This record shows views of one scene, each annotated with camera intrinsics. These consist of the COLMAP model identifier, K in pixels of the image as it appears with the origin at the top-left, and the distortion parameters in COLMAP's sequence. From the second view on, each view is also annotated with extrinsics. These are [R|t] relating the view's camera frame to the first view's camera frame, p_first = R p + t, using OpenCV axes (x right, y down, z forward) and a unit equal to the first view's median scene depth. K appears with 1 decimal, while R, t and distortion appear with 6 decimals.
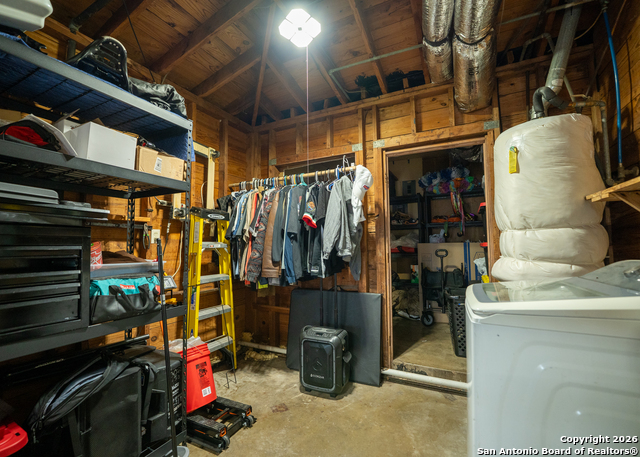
lens RADIAL K [[279.8, 0, 320.0], [0, 279.8, 228.5], [0, 0, 1]] dist [-0.012053, 0.000393]
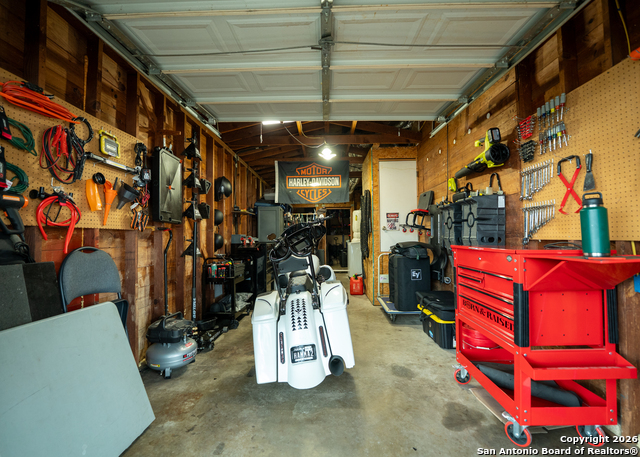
lens RADIAL K [[279.8, 0, 320.0], [0, 279.8, 228.5], [0, 0, 1]] dist [-0.012053, 0.000393]
pose [[0.905244, 0.015240, 0.424618, -0.885712], [-0.026505, 0.999436, 0.020636, -0.066743], [-0.424064, -0.029935, 0.905137, -1.437299]]
